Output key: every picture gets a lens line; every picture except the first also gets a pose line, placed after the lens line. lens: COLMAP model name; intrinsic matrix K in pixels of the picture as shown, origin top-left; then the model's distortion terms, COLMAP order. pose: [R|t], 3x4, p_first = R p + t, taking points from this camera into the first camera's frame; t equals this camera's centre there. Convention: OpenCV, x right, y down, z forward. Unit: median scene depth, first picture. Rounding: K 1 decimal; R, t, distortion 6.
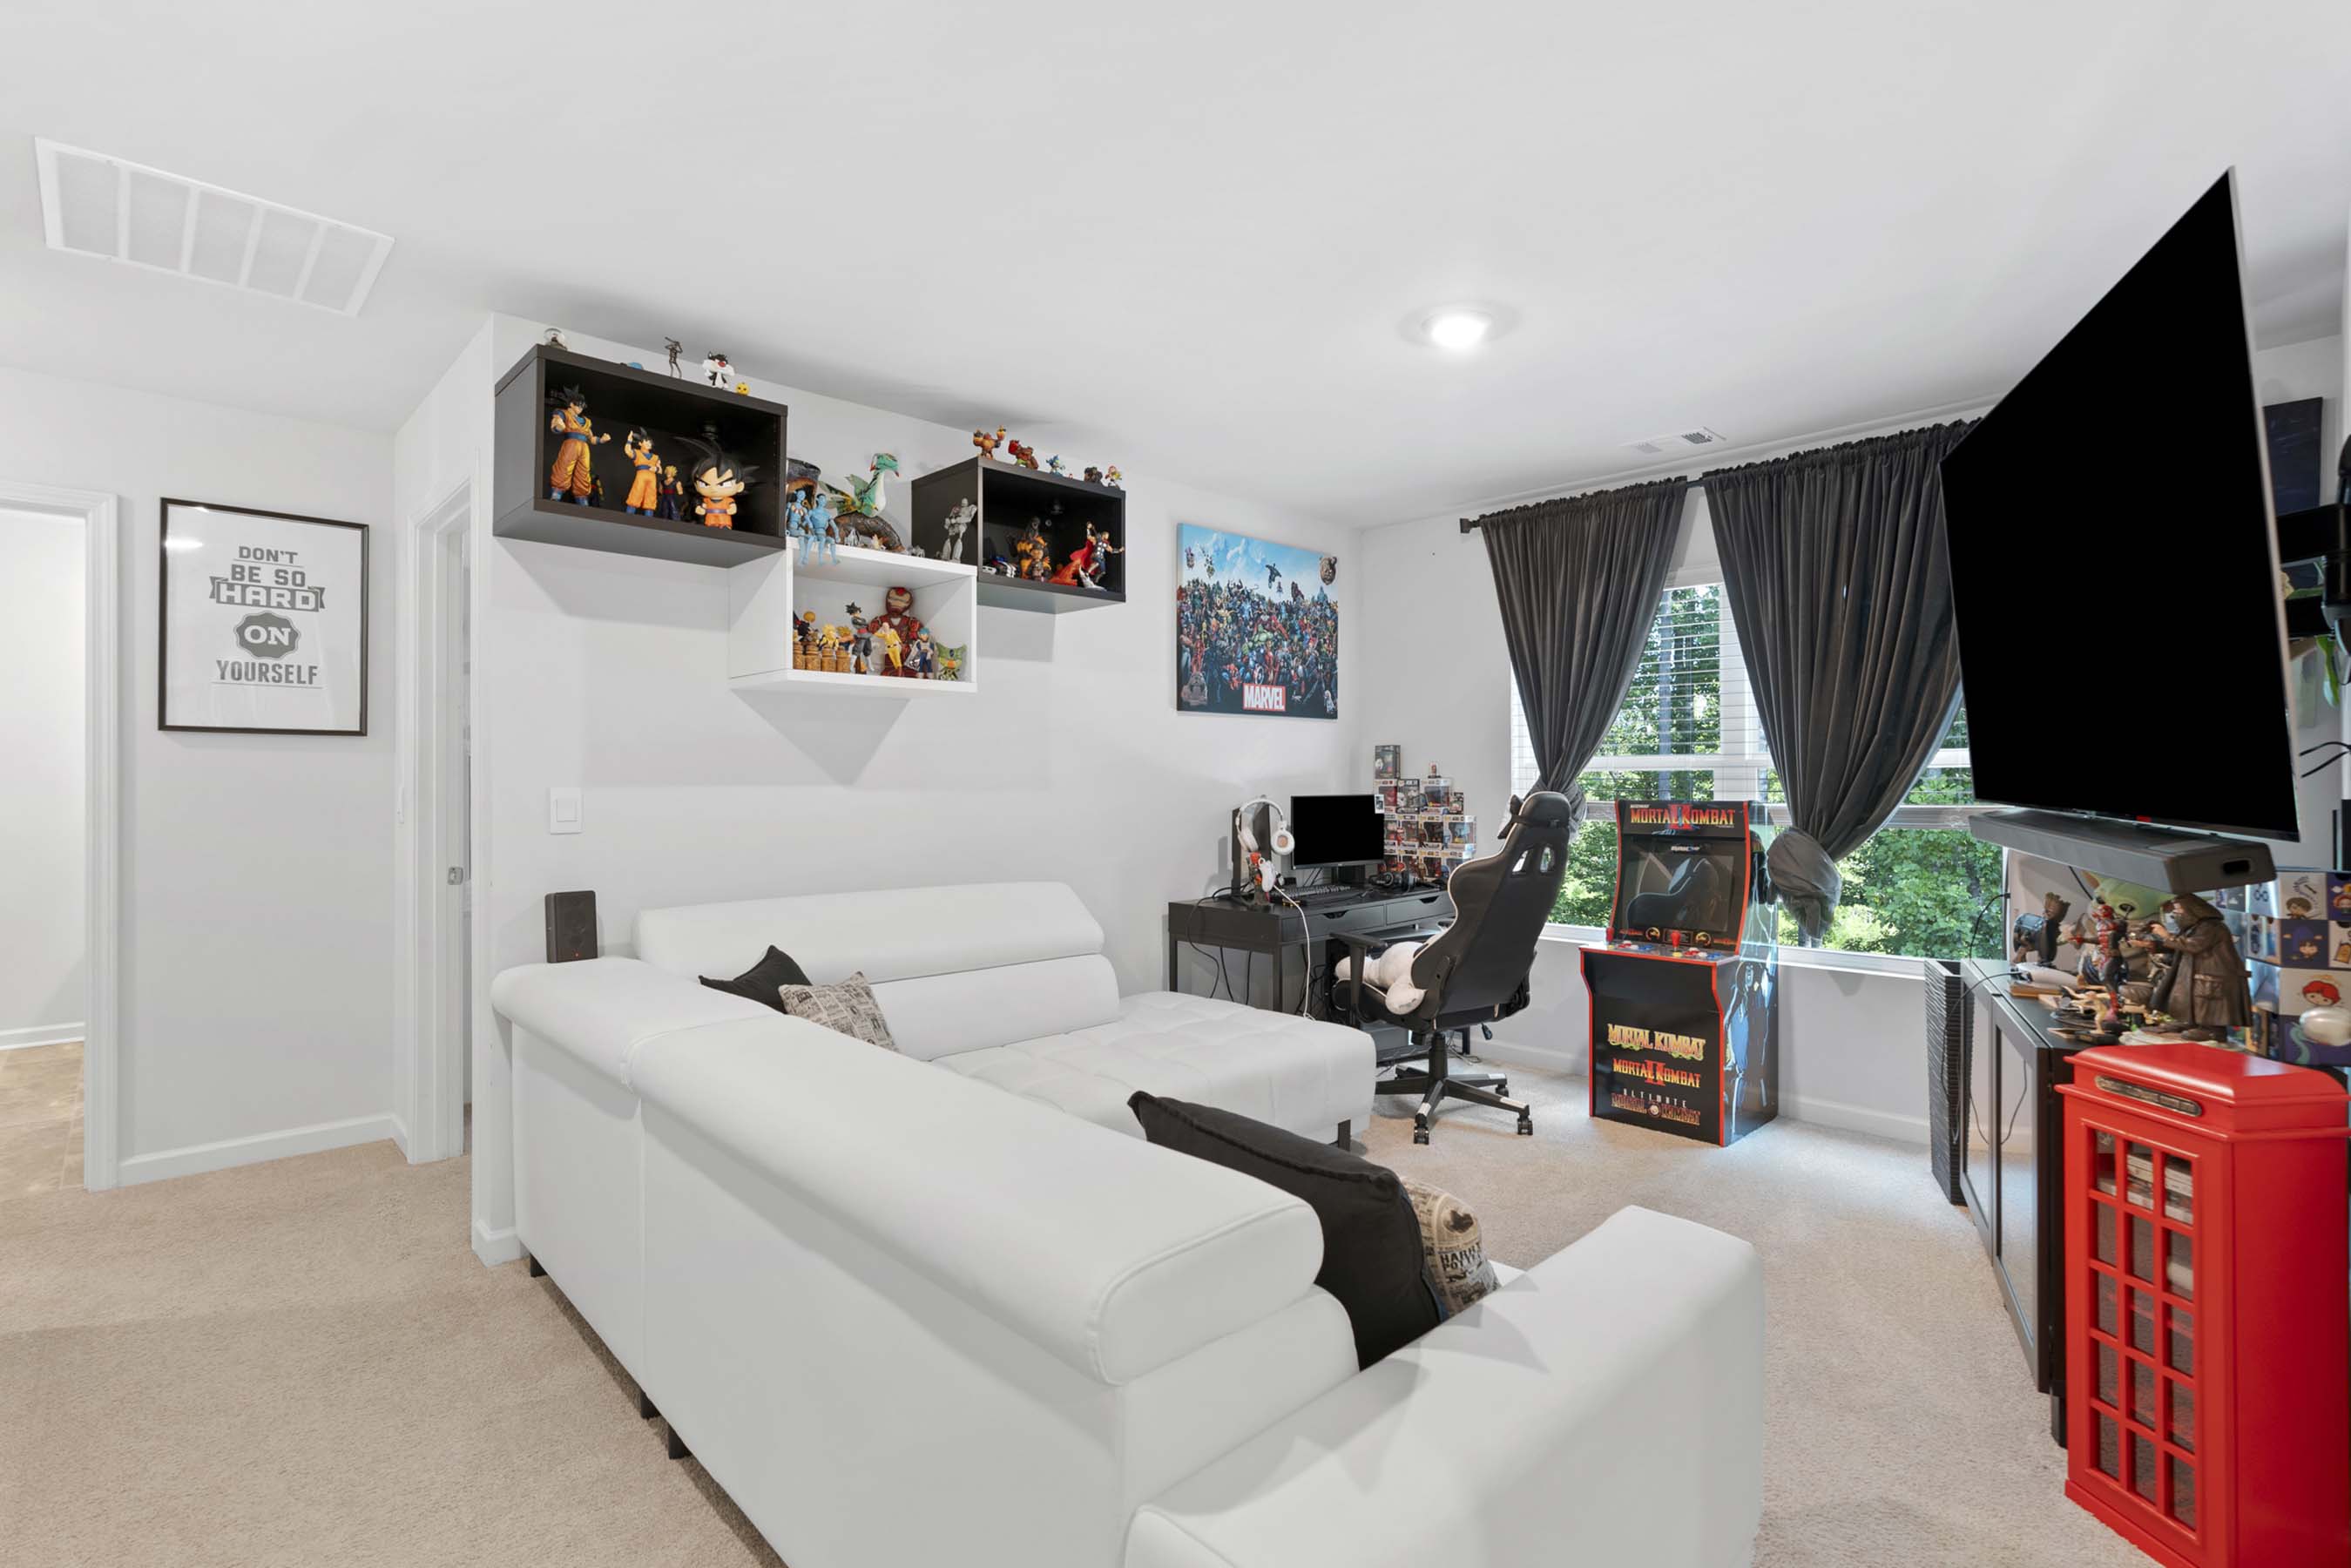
lens RADIAL K [[1094.9, 0, 1170.7], [0, 1094.9, 779.3], [0, 0, 1]] dist [-0.012250, 0.002401]
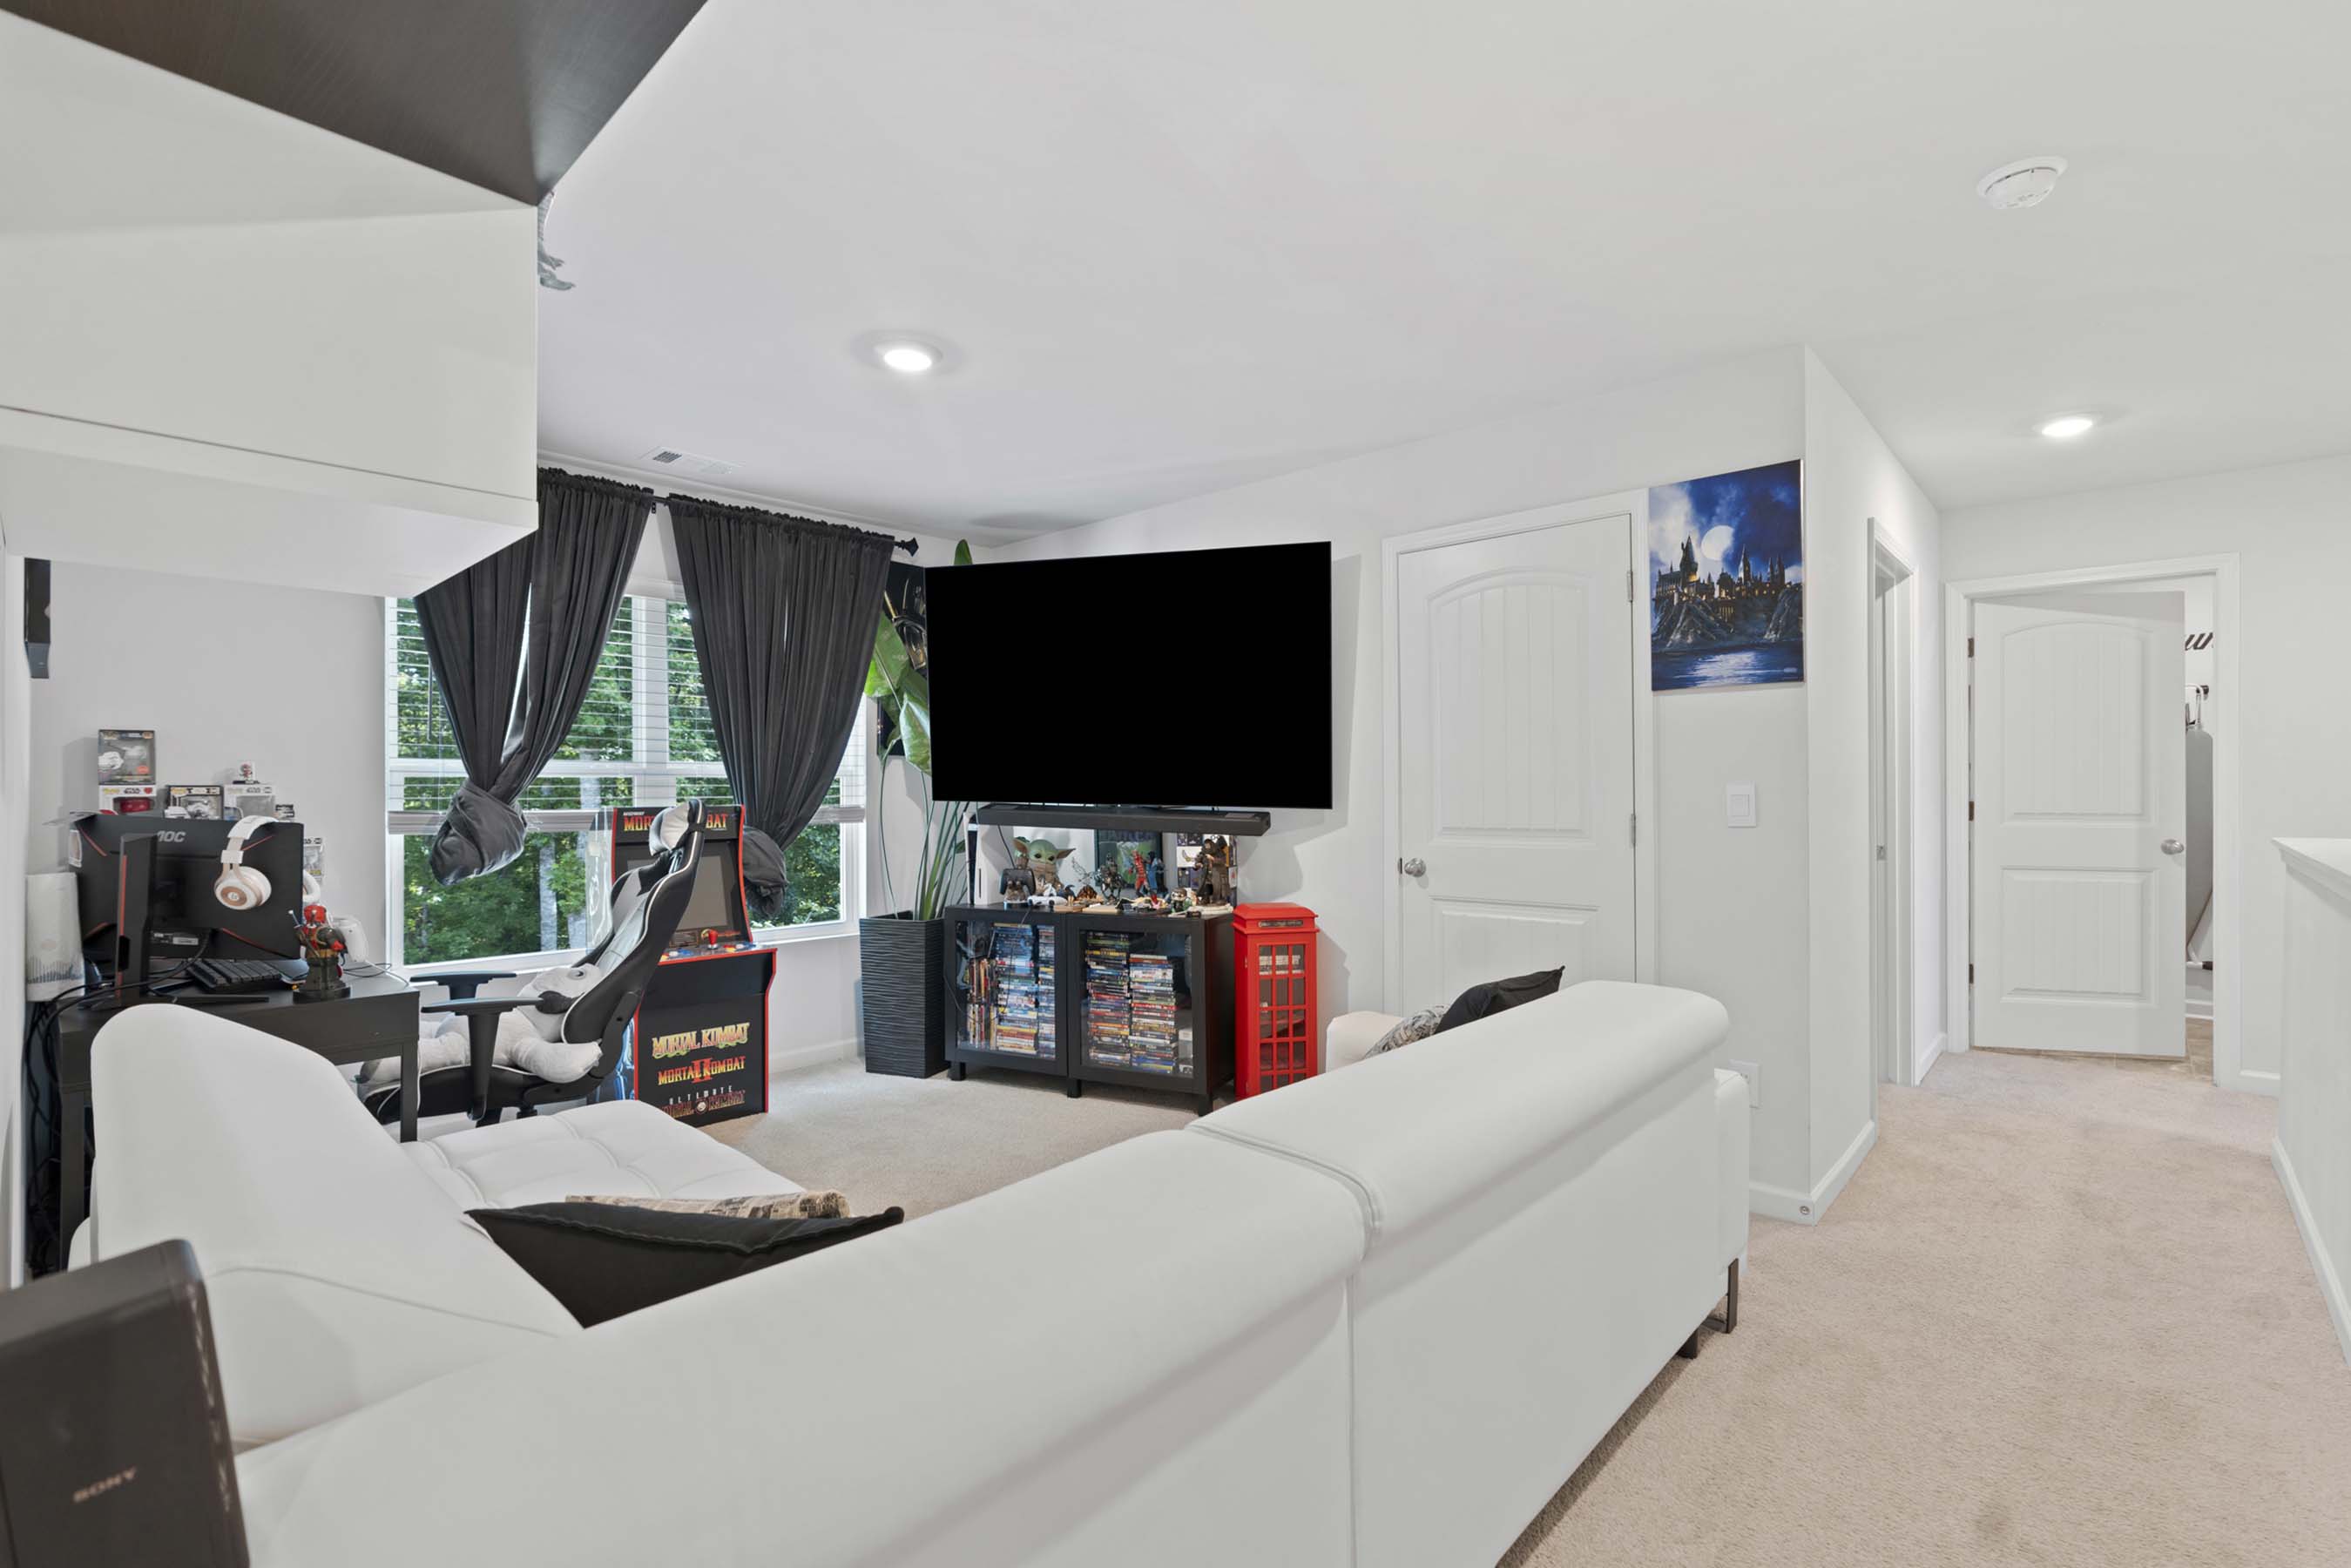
lens RADIAL K [[1094.9, 0, 1169.4], [0, 1094.9, 782.3], [0, 0, 1]] dist [-0.012250, 0.002401]
pose [[-0.054431, 0.007734, 0.998488, -0.616232], [0.000111, 0.999970, -0.007740, 0.004353], [-0.998518, -0.000311, -0.054431, 0.616129]]
